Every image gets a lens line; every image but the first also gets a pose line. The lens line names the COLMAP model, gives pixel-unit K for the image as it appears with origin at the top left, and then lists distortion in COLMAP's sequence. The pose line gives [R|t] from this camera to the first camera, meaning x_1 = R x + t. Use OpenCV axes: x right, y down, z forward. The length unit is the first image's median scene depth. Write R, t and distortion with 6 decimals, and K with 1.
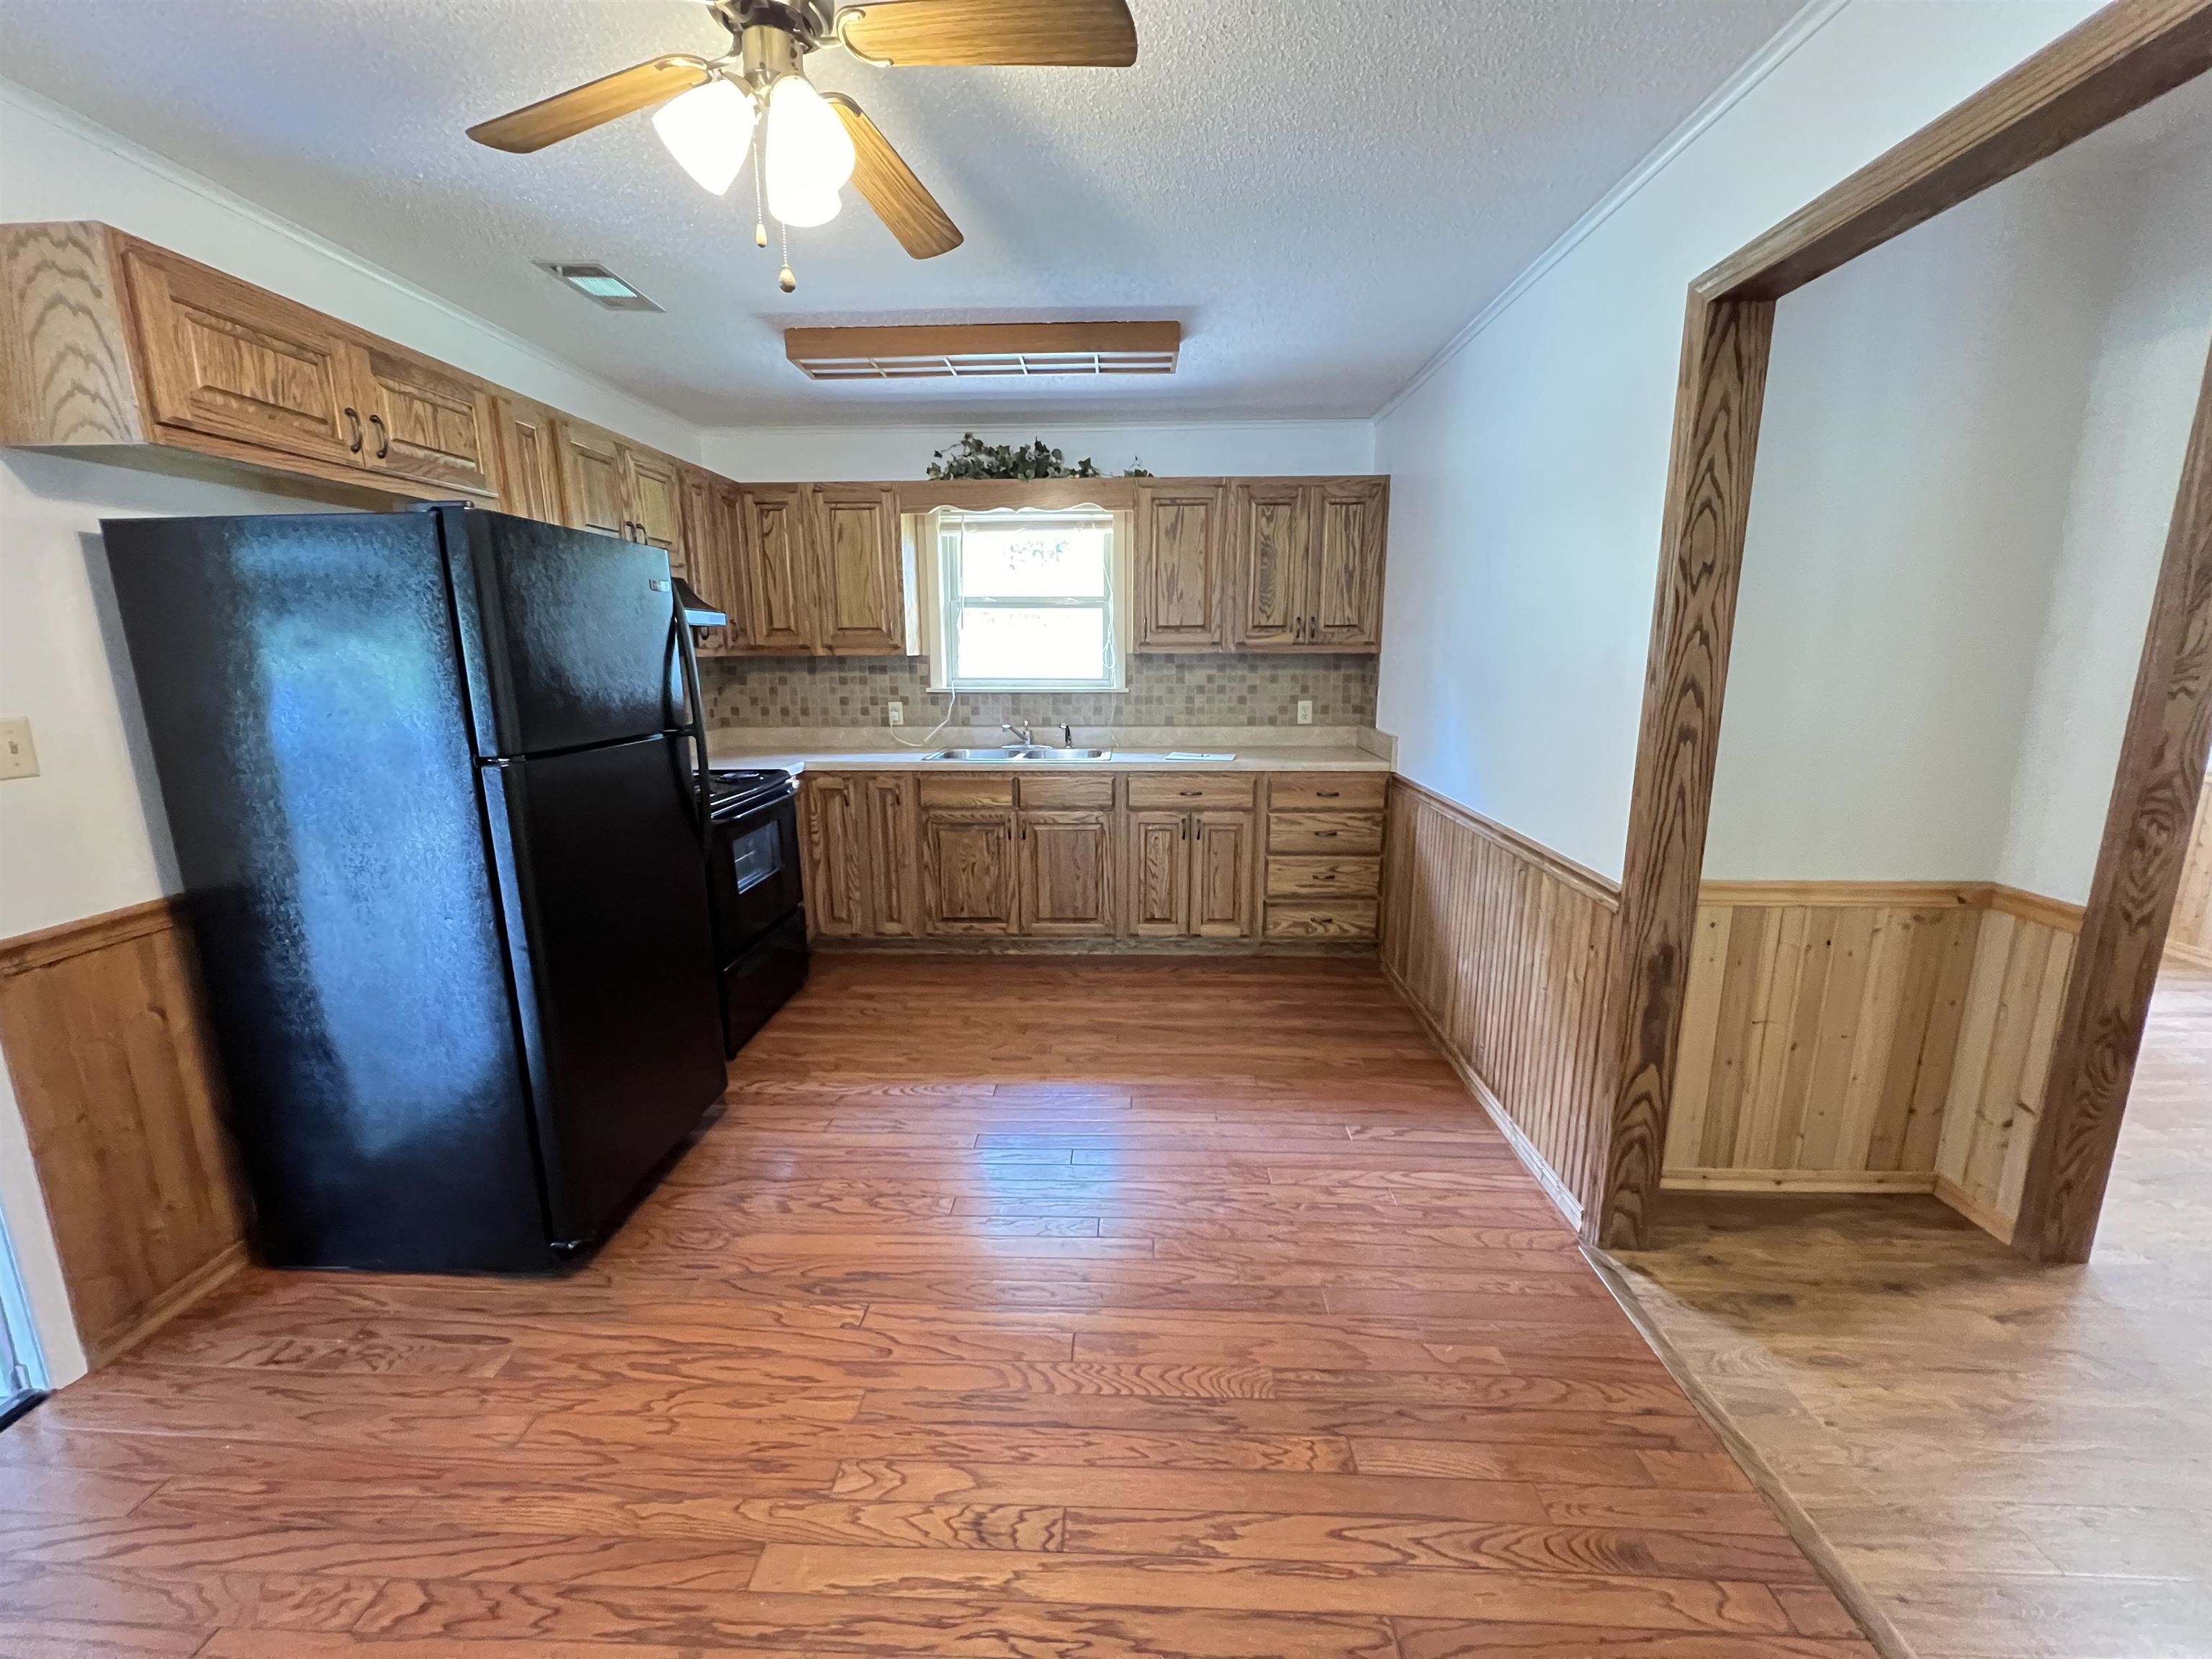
lens RADIAL K [[882.3, 0, 1096.5], [0, 882.3, 825.0], [0, 0, 1]] dist [-0.003757, 0.000105]
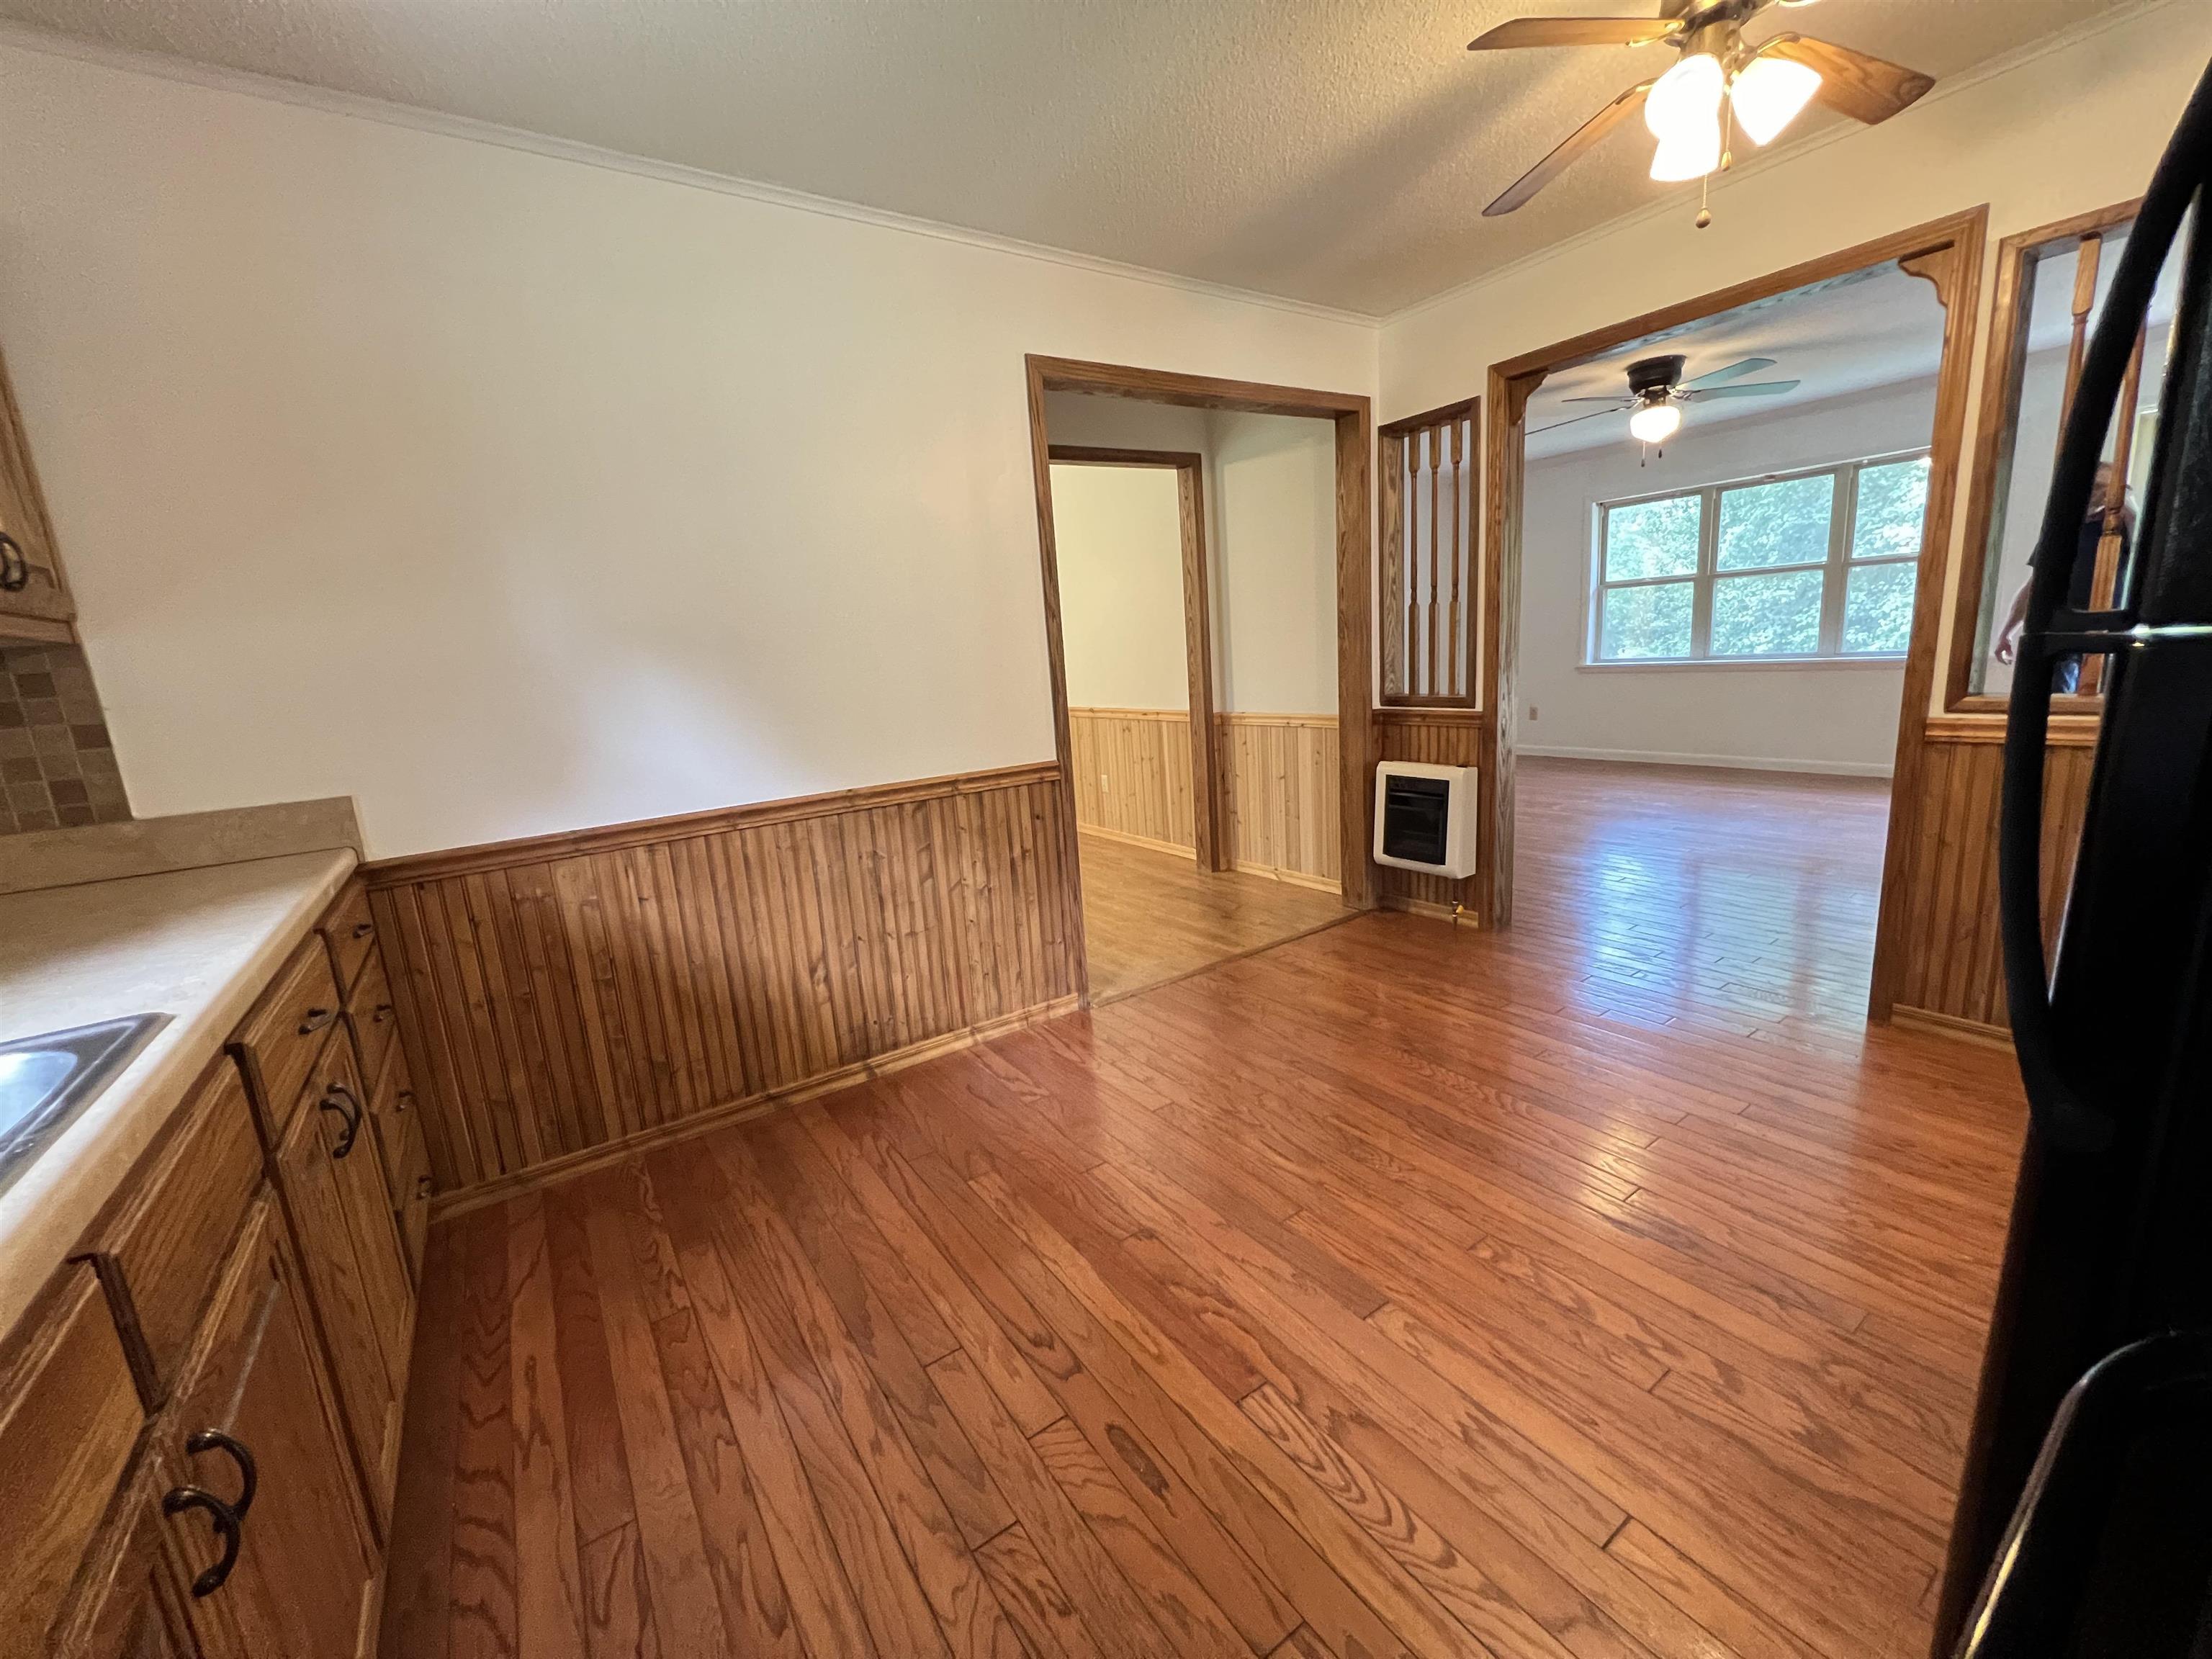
lens RADIAL K [[882.3, 0, 1096.5], [0, 882.3, 825.0], [0, 0, 1]] dist [-0.003757, 0.000105]
pose [[-0.591630, -0.112451, 0.798328, -0.318477], [0.232079, 0.924555, 0.302222, -0.132041], [-0.772083, 0.364079, -0.520897, 0.896066]]
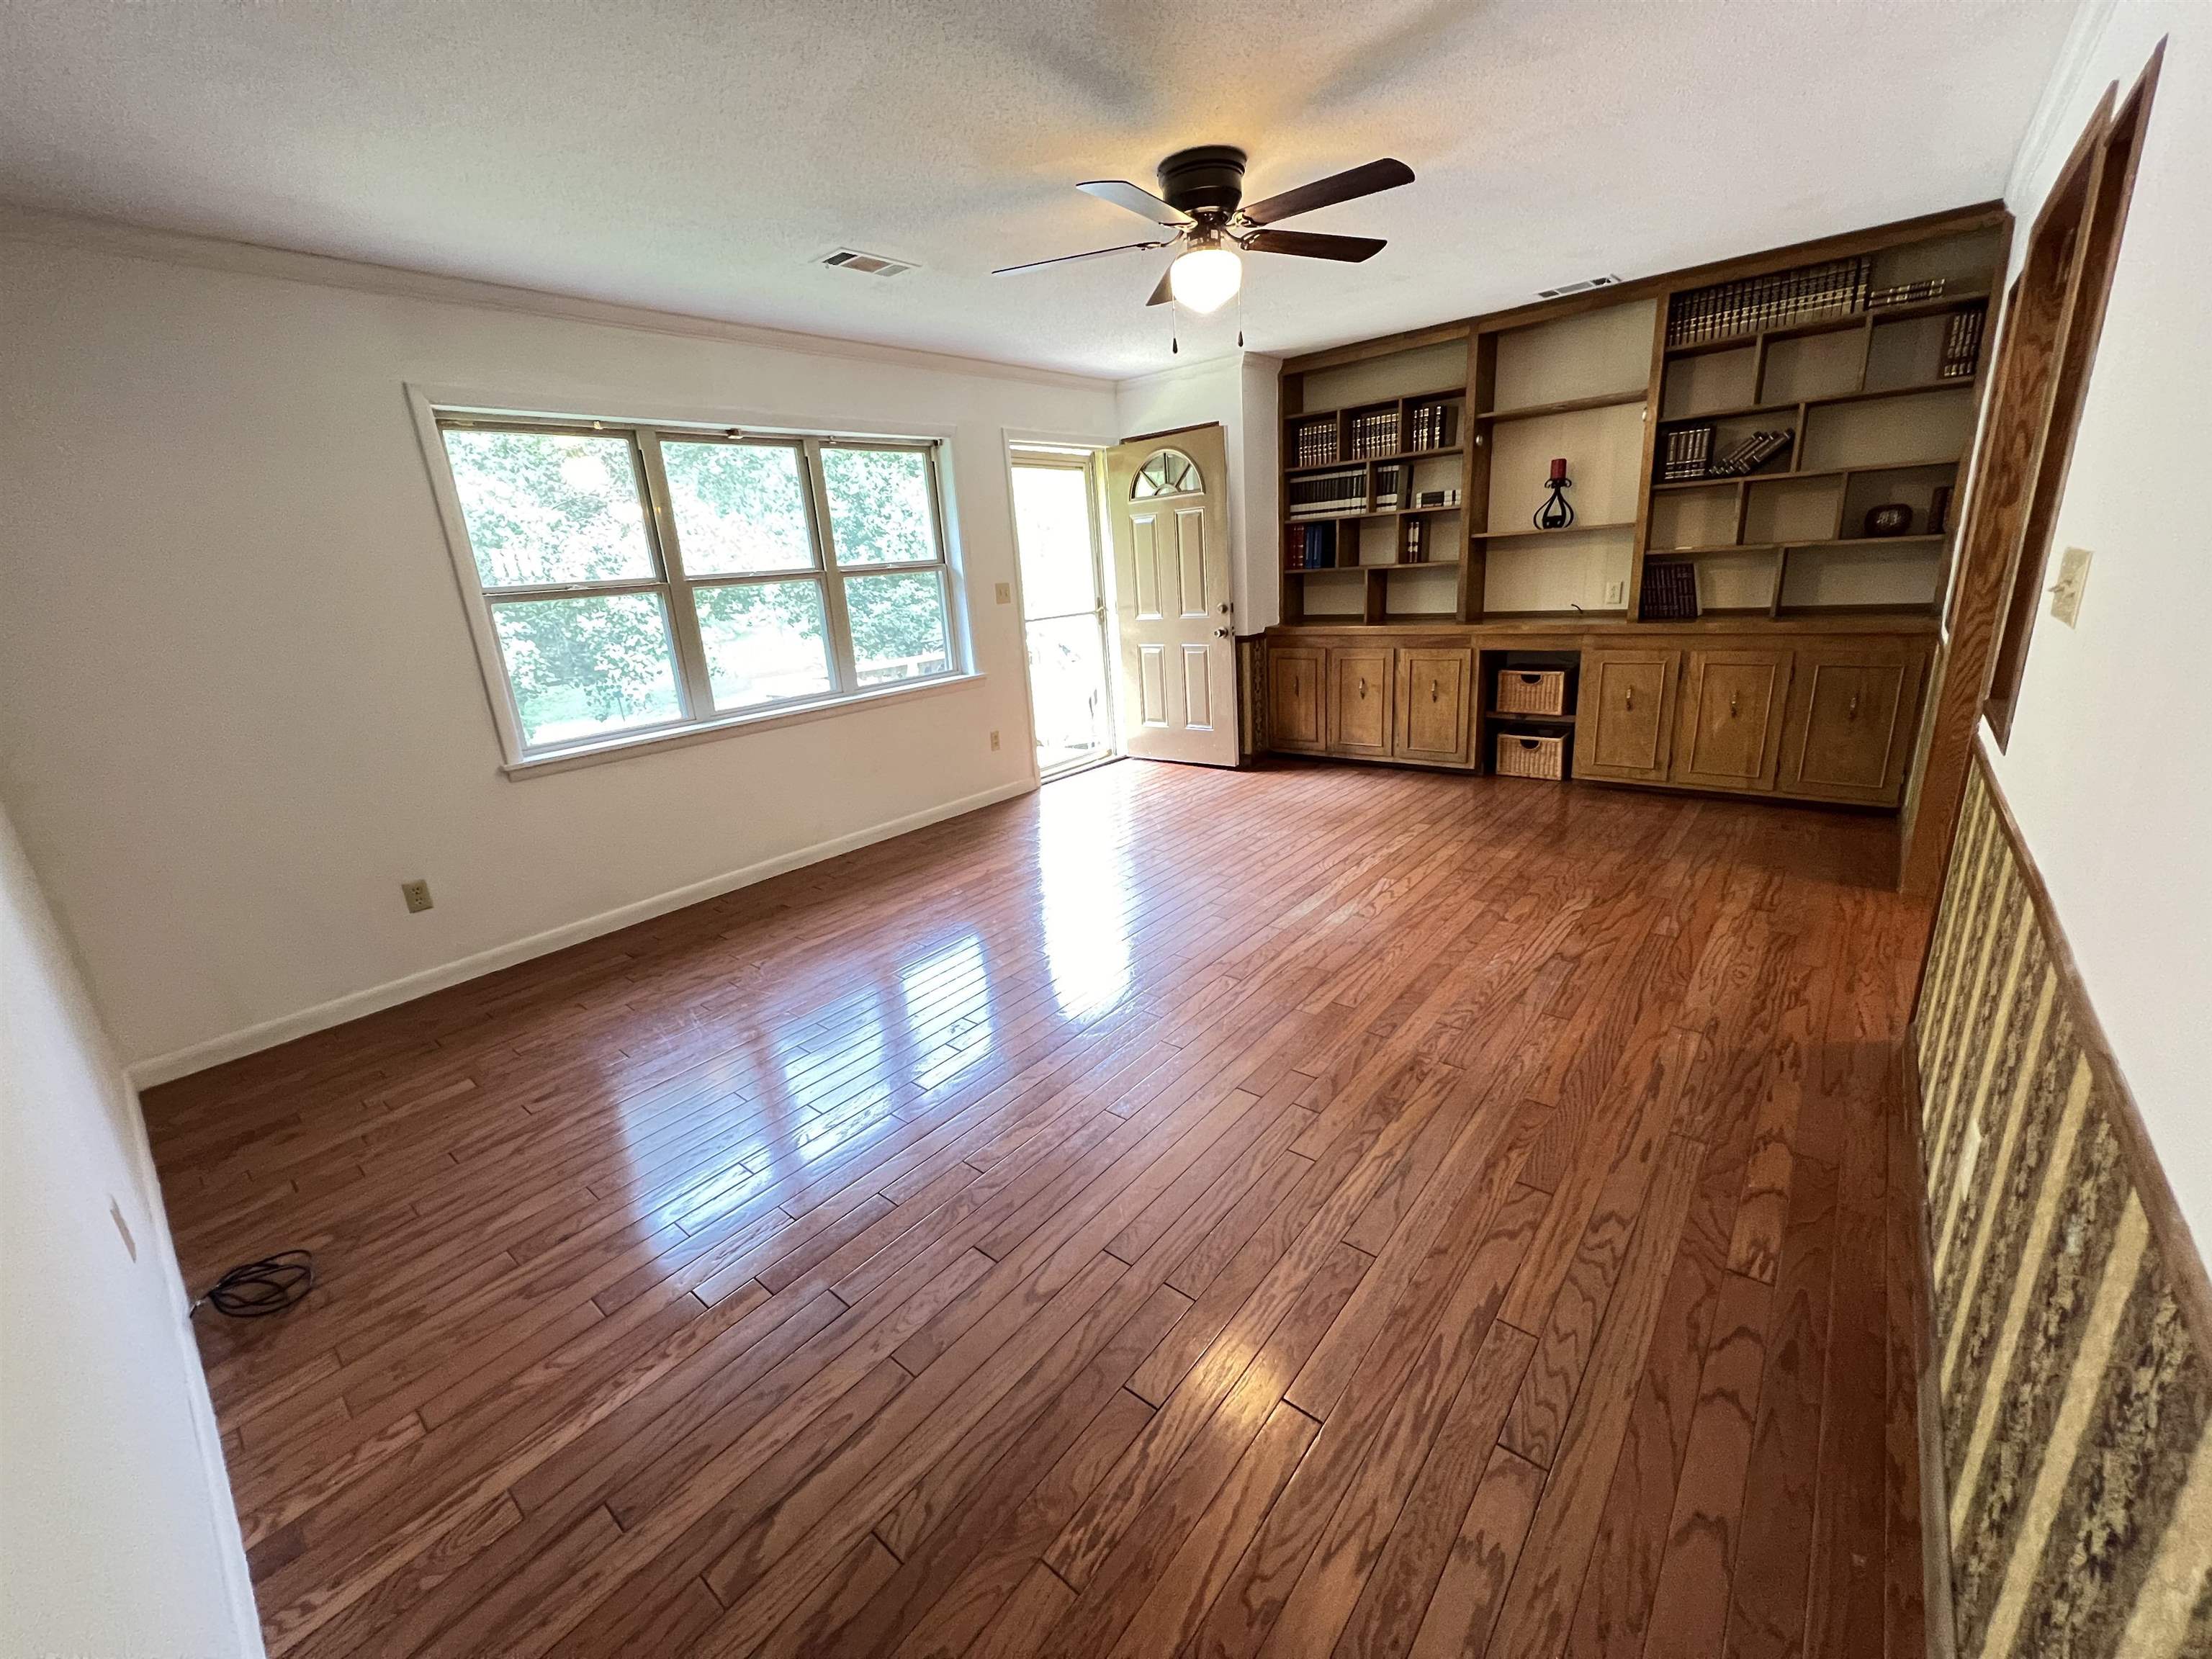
lens RADIAL K [[882.3, 0, 1096.5], [0, 882.3, 825.0], [0, 0, 1]] dist [-0.003757, 0.000105]
pose [[-0.609841, 0.274682, -0.743400, 0.879799], [-0.076877, 0.913090, 0.400447, 0.019742], [0.788787, 0.301359, -0.535723, -0.058415]]
